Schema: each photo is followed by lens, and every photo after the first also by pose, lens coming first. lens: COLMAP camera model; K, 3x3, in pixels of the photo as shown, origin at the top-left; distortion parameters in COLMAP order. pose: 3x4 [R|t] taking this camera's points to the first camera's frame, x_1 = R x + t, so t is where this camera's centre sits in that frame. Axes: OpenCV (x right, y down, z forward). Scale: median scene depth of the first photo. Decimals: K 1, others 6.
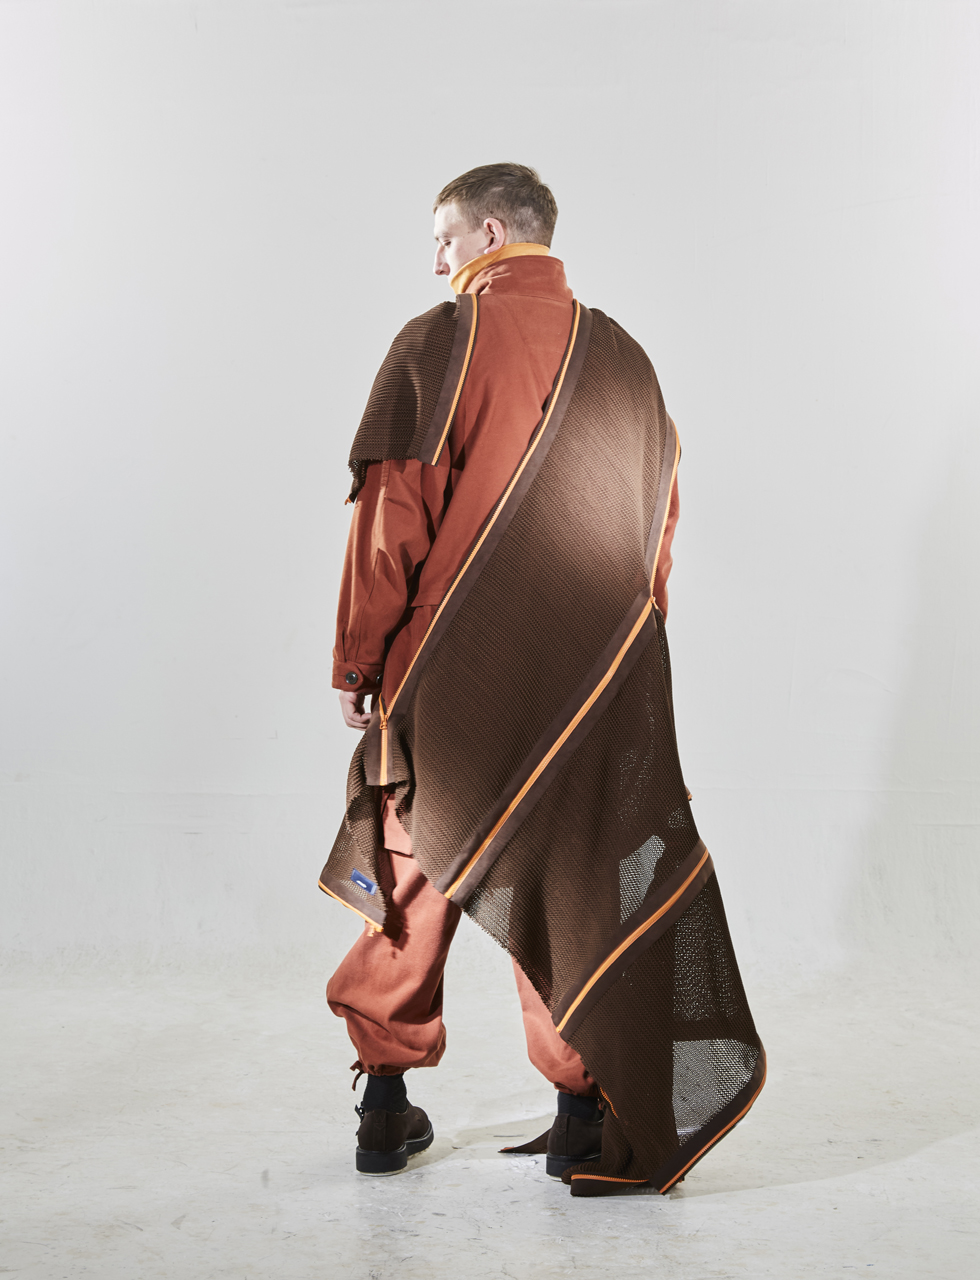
lens RADIAL K [[3531.4, 0, 489.6], [0, 3531.4, 640.9], [0, 0, 1]] dist [0.367767, 0.000000]
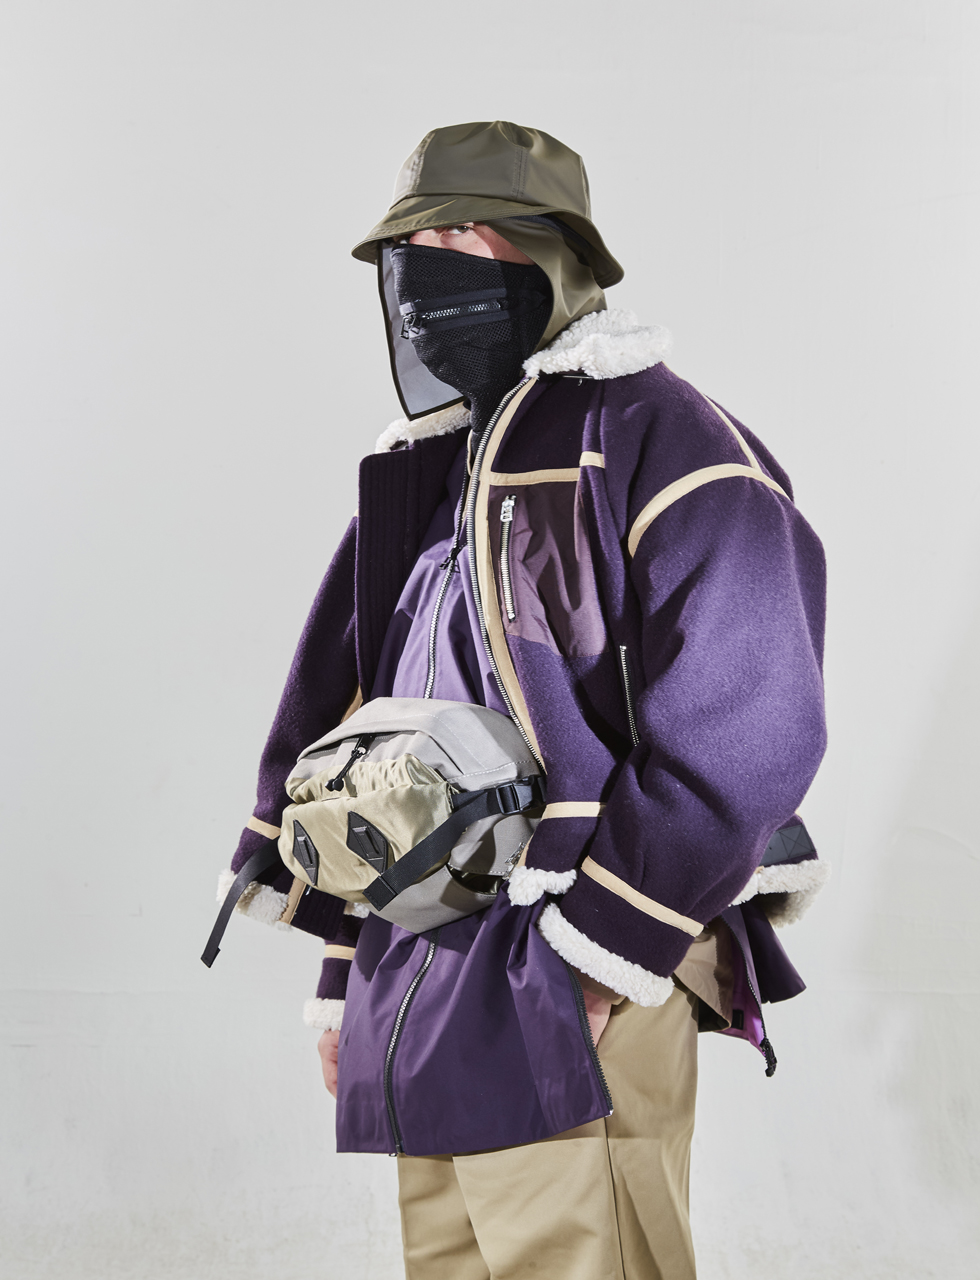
lens RADIAL K [[3531.4, 0, 495.3], [0, 3531.4, 635.0], [0, 0, 1]] dist [0.367767, 0.000000]
pose [[0.999798, 0.009990, 0.017441, -0.000335], [-0.010151, 0.999906, 0.009180, -0.038046], [-0.017348, -0.009355, 0.999806, 0.265236]]
